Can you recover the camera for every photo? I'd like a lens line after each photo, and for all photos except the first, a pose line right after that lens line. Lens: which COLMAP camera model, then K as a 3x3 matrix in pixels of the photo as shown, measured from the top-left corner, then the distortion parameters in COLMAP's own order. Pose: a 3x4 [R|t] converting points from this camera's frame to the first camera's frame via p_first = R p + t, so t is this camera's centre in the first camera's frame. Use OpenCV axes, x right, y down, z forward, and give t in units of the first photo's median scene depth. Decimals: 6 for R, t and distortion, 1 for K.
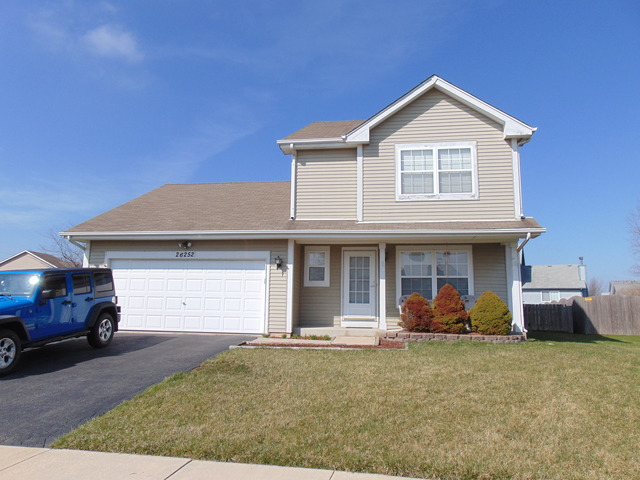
lens RADIAL K [[481.1, 0, 316.9], [0, 481.1, 237.1], [0, 0, 1]] dist [-0.032287, 0.064272]
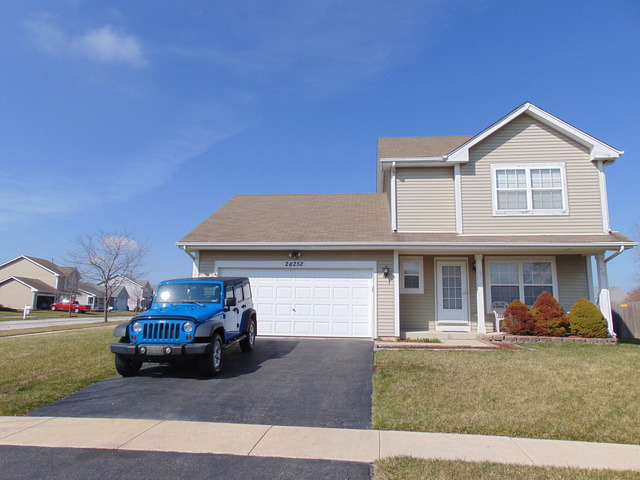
lens RADIAL K [[481.1, 0, 320.2], [0, 481.1, 238.0], [0, 0, 1]] dist [-0.032287, 0.064272]
pose [[0.998917, 0.005627, 0.046188, -0.276372], [-0.005188, 0.999940, -0.009611, -0.011716], [-0.046239, 0.009361, 0.998887, -0.074356]]
